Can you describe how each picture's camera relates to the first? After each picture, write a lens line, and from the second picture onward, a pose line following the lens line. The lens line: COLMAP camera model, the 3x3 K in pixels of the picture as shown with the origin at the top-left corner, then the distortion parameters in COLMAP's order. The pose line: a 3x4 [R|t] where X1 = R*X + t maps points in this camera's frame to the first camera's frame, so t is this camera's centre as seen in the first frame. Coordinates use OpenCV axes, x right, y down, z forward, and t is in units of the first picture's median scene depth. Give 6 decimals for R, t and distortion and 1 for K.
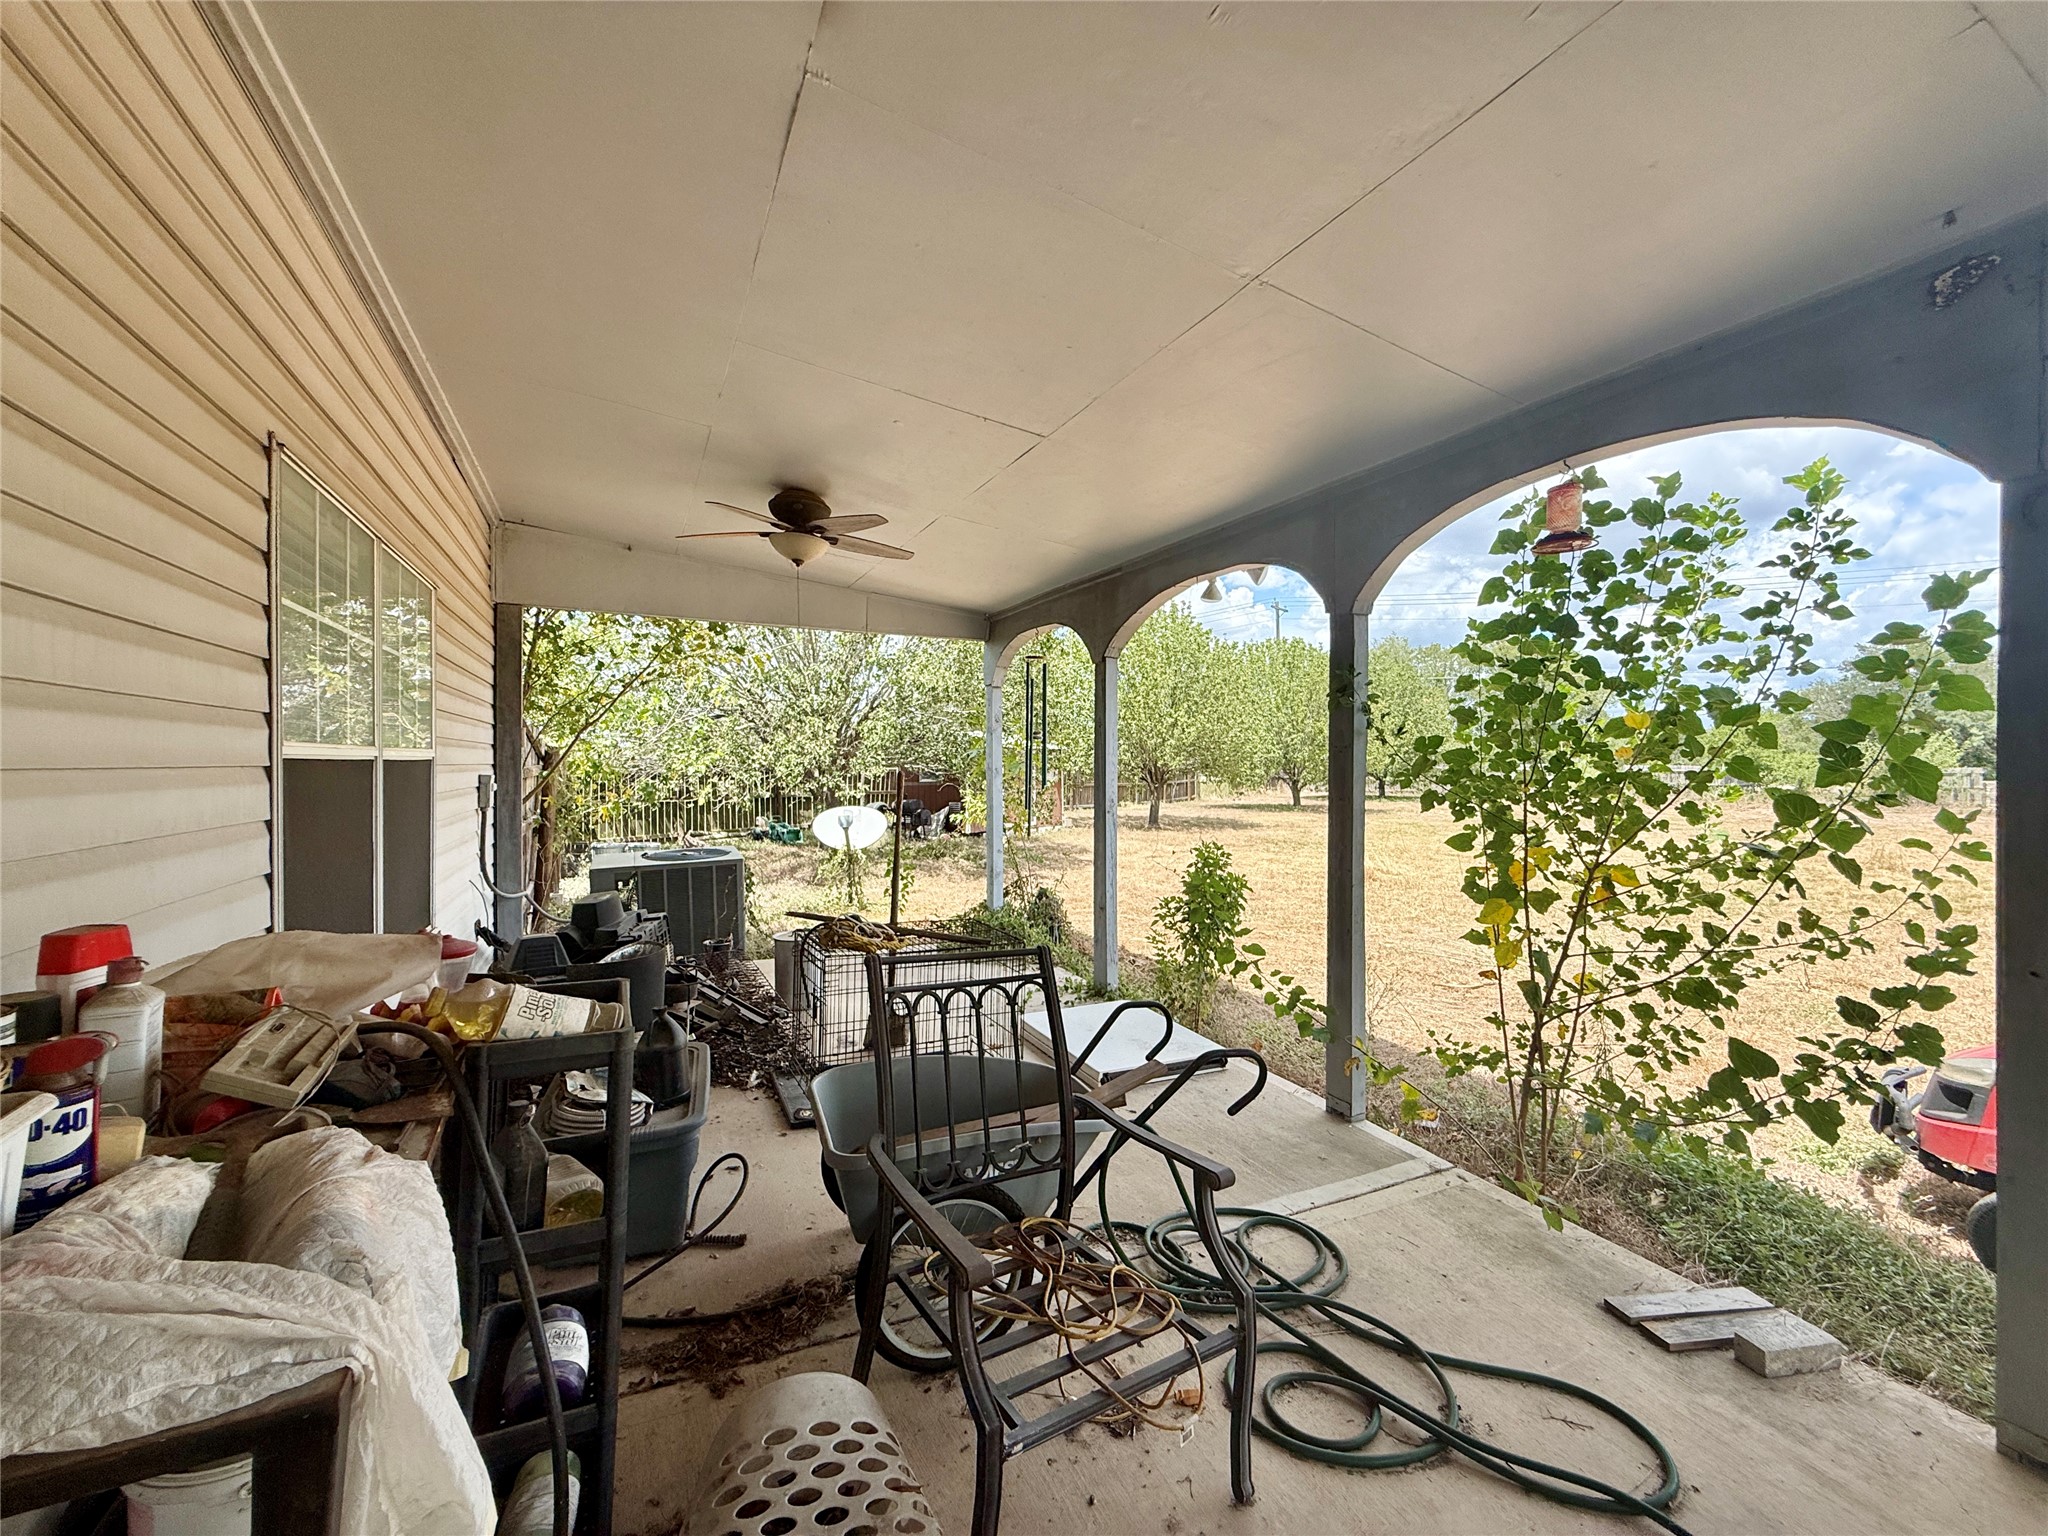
lens RADIAL K [[815.1, 0, 1032.4], [0, 815.1, 765.1], [0, 0, 1]] dist [0.000377, 0.000311]
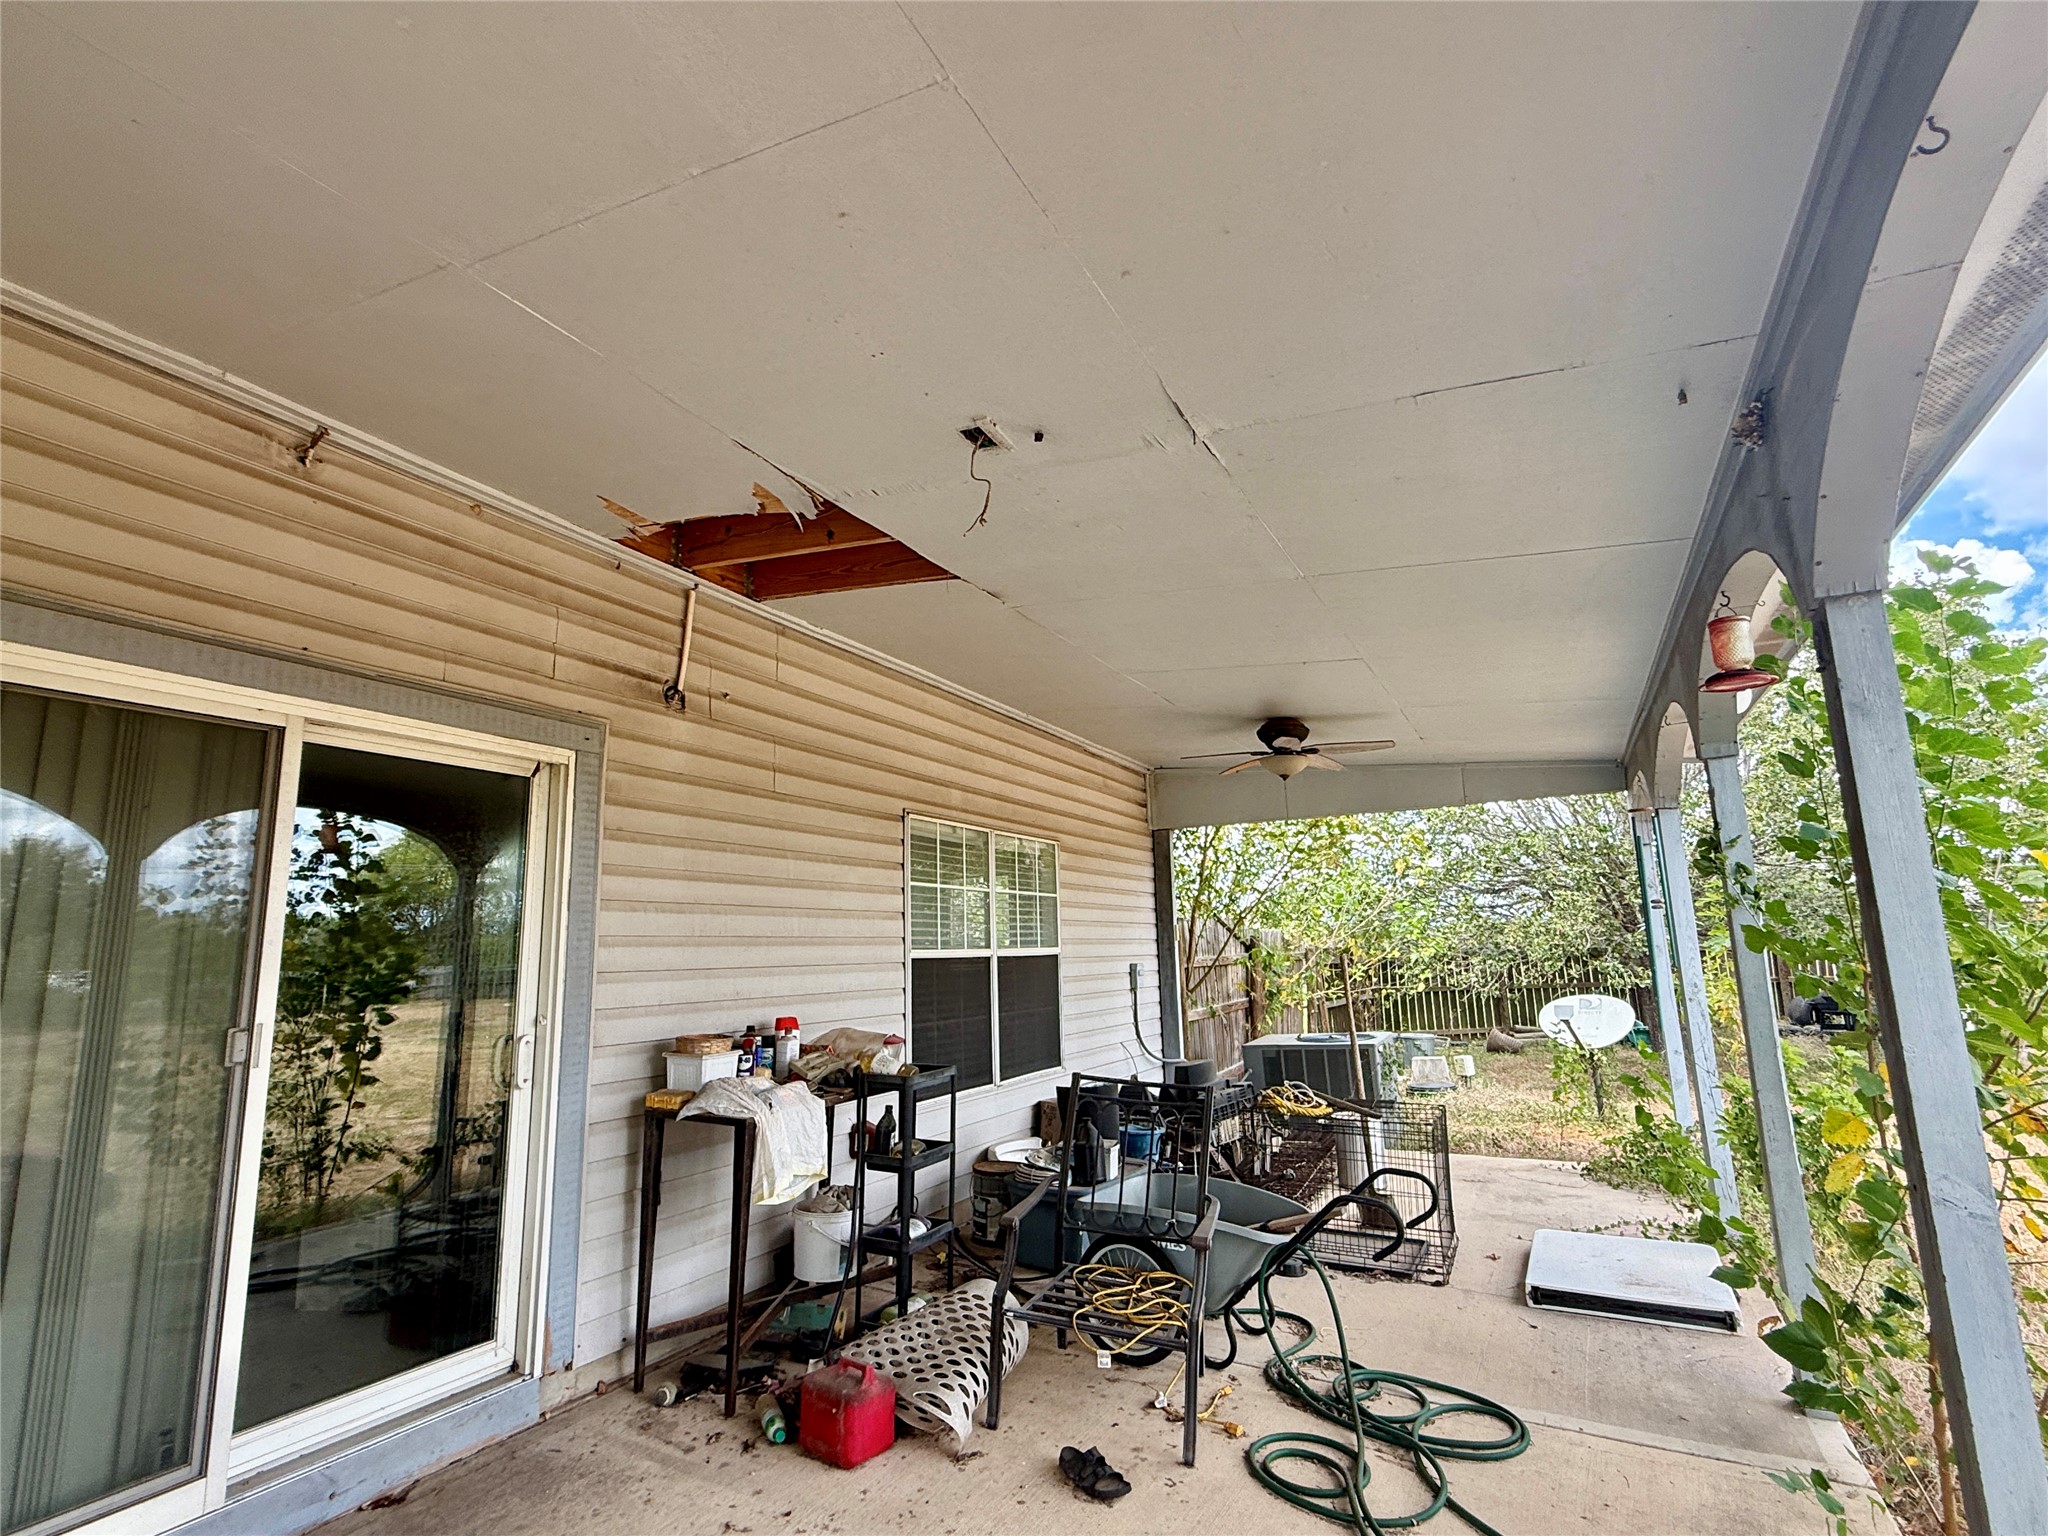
lens RADIAL K [[1012.7, 0, 1013.8], [0, 1012.7, 766.3], [0, 0, 1]] dist [-0.001402, -0.000022]
pose [[0.580964, -0.171079, -0.795747, 1.425813], [0.029267, 0.981420, -0.189629, 0.007497], [0.813403, 0.086878, 0.575176, -0.334372]]
